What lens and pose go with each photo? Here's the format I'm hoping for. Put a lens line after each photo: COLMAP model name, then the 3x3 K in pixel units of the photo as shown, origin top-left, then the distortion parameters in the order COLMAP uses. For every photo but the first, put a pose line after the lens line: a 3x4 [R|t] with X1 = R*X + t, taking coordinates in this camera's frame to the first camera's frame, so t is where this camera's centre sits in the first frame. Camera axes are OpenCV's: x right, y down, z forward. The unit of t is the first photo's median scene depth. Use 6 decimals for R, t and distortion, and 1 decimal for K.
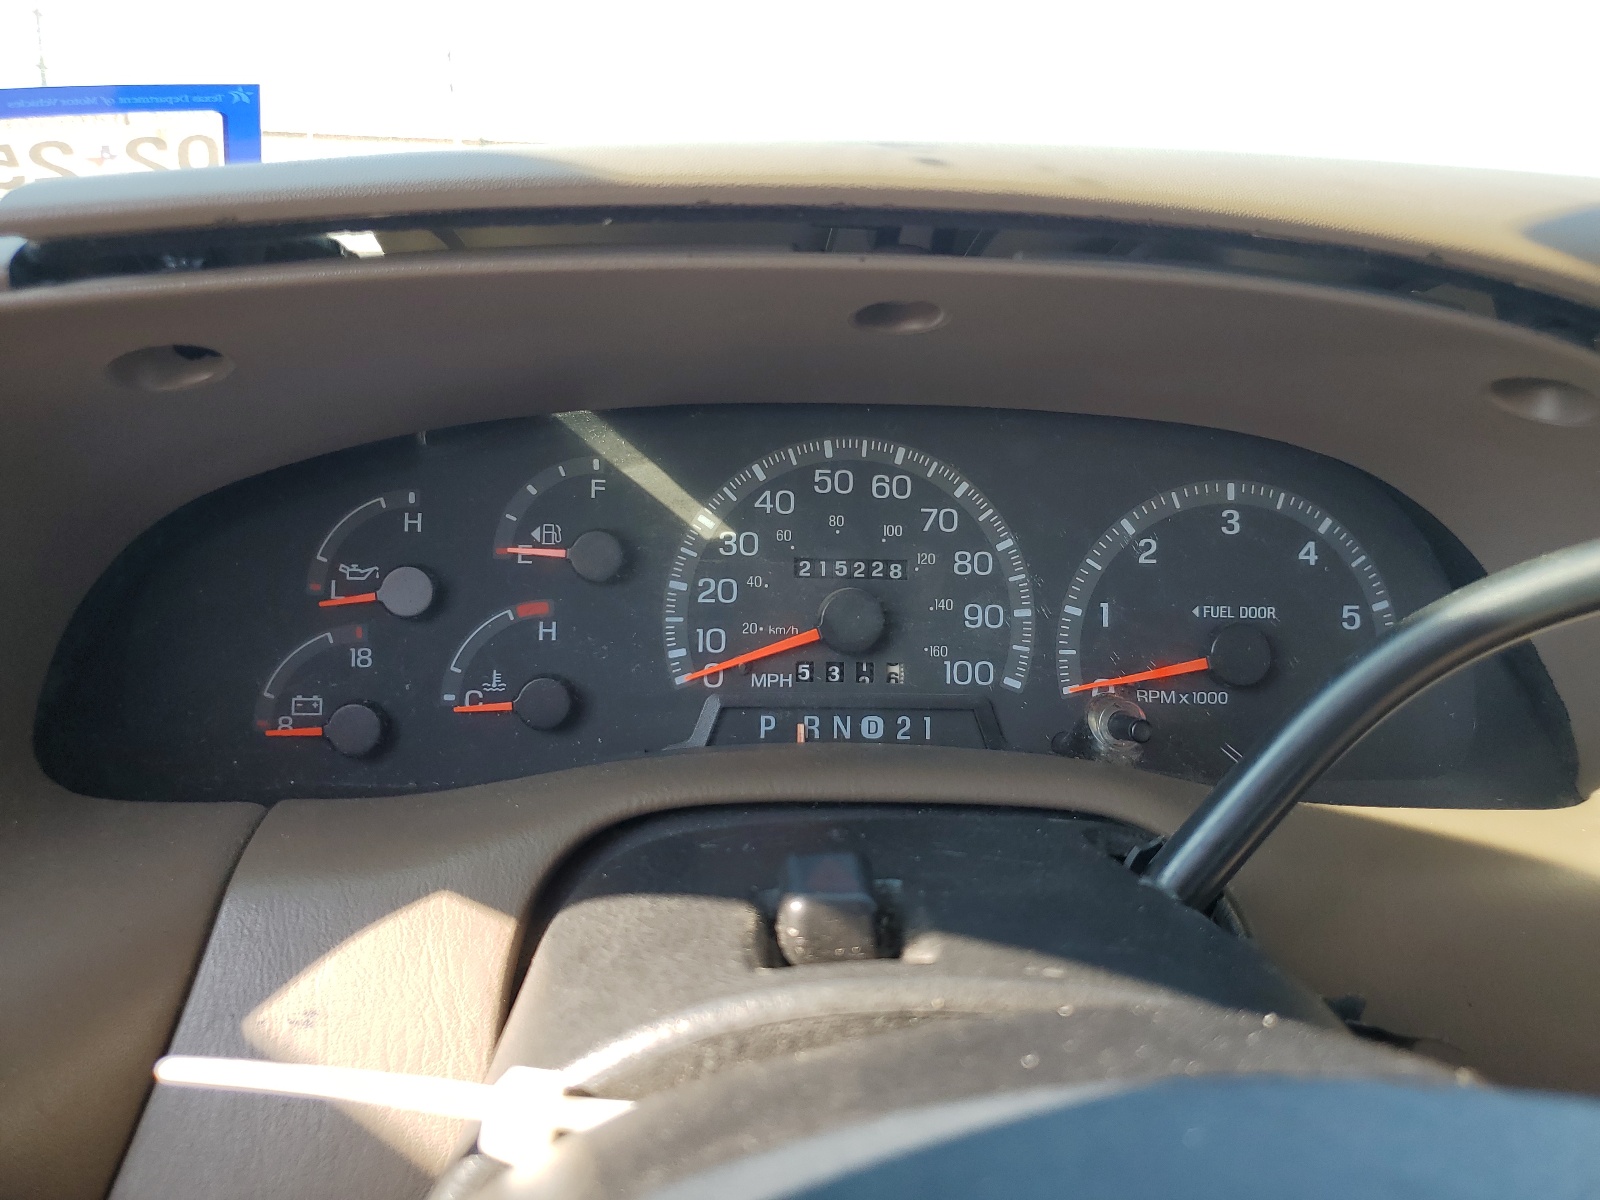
lens RADIAL K [[1262.8, 0, 809.2], [0, 1262.8, 595.8], [0, 0, 1]] dist [0.004843, -0.011376]
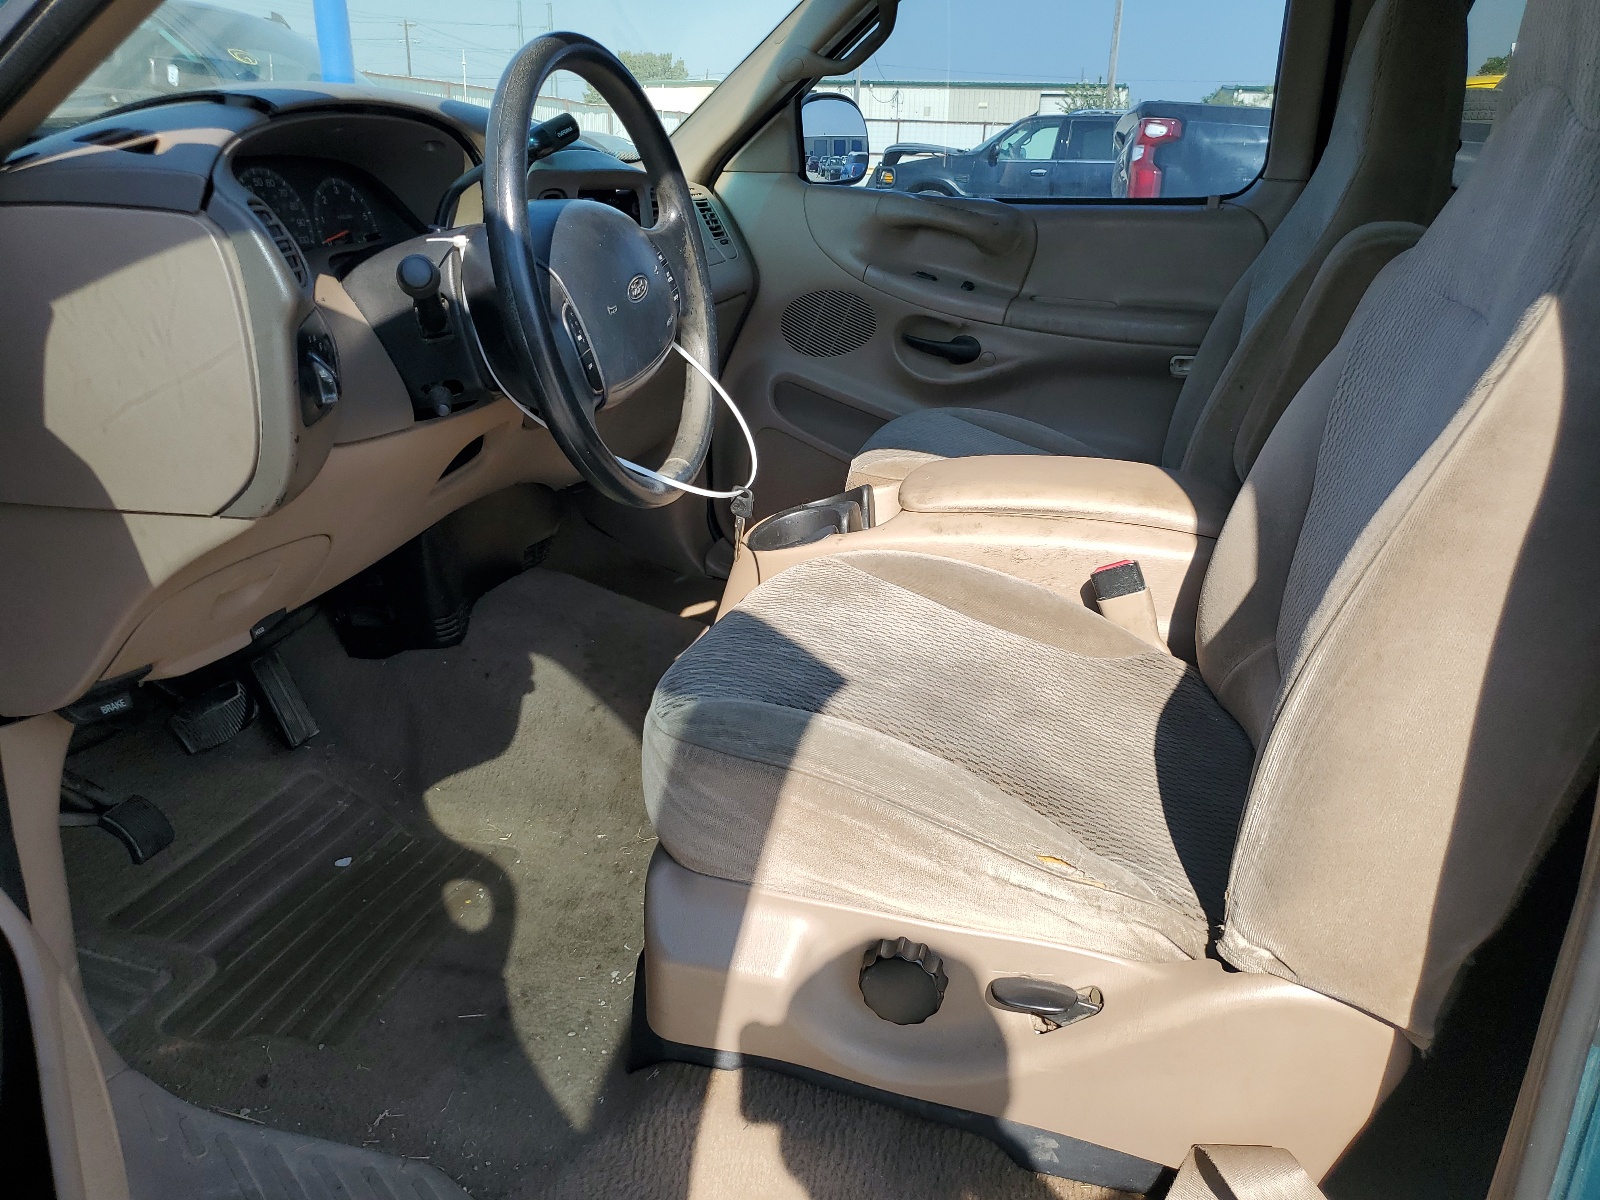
lens RADIAL K [[1262.8, 0, 814.7], [0, 1262.8, 594.5], [0, 0, 1]] dist [0.004843, -0.011376]
pose [[0.314107, -0.337872, 0.887231, -2.724407], [0.204225, 0.936699, 0.284408, 0.265435], [-0.927162, 0.091860, 0.363225, -1.363454]]
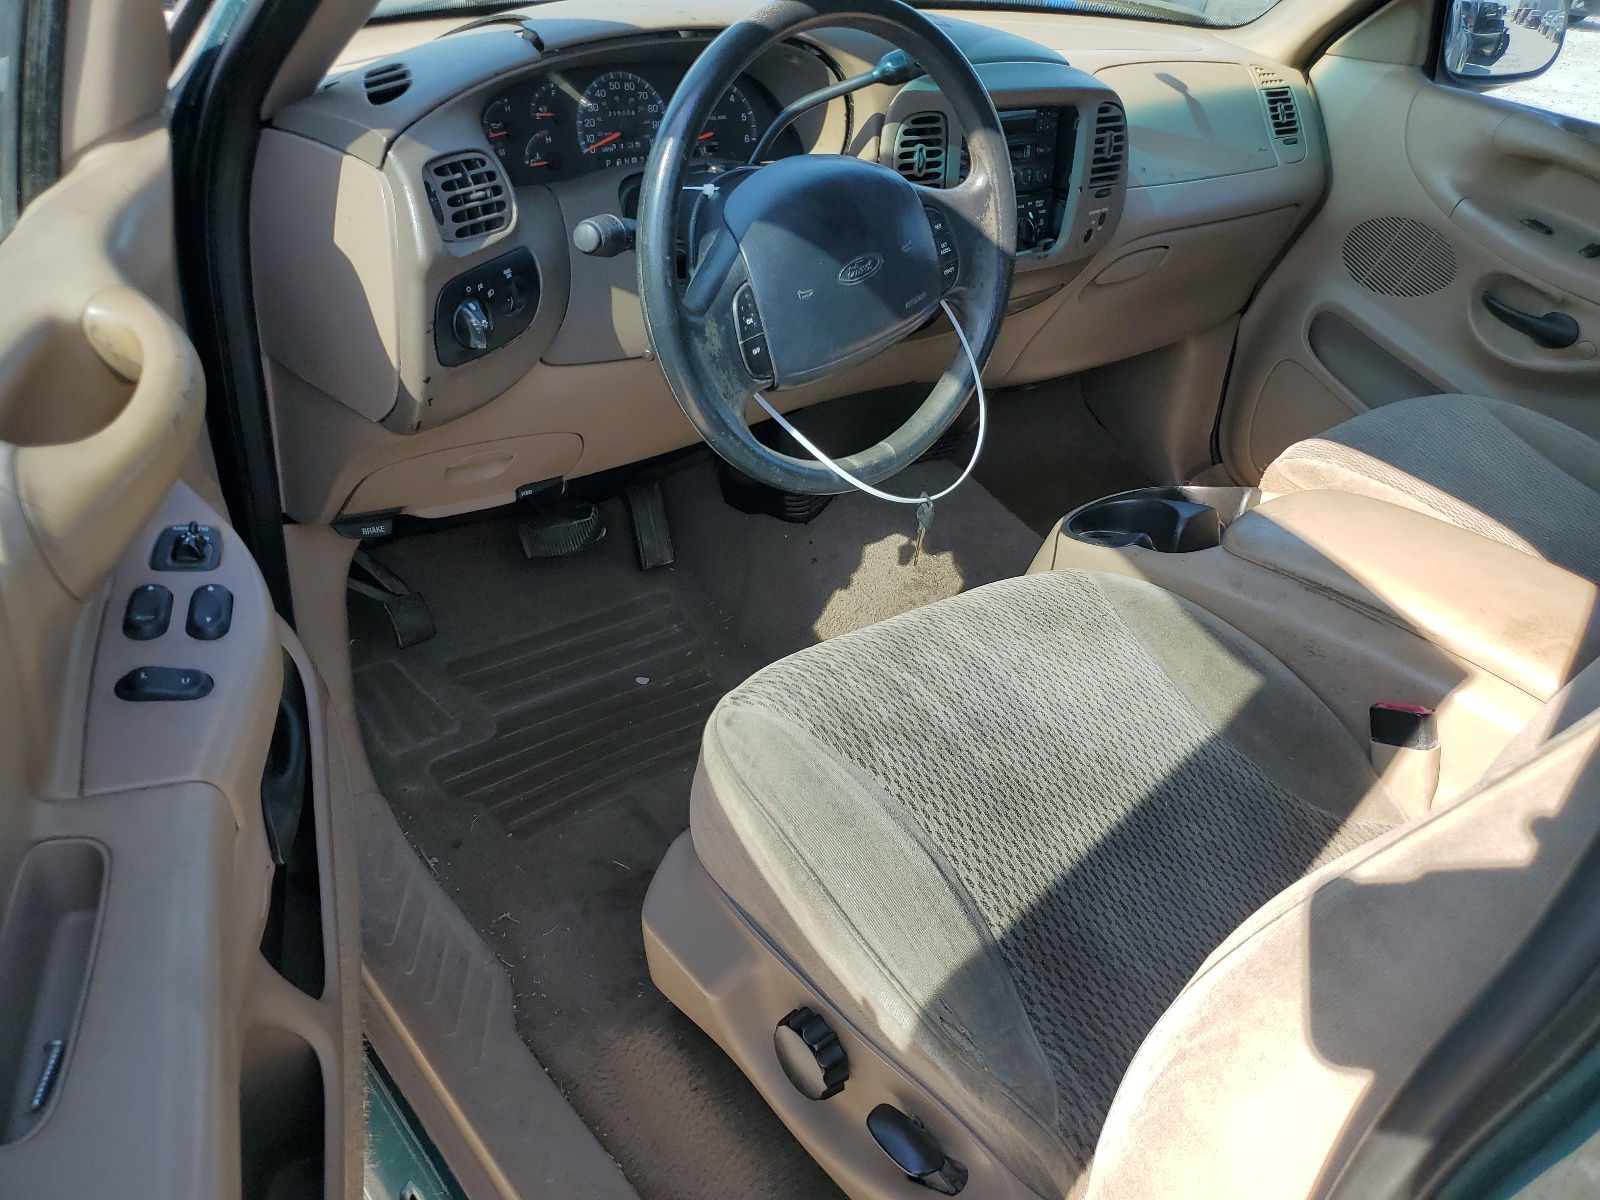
lens RADIAL K [[1262.8, 0, 804.5], [0, 1262.8, 591.1], [0, 0, 1]] dist [0.004843, -0.011376]
pose [[0.810821, -0.272882, 0.517788, -1.694677], [0.081607, 0.928731, 0.361663, -0.015948], [-0.579577, -0.250988, 0.775303, -2.261830]]
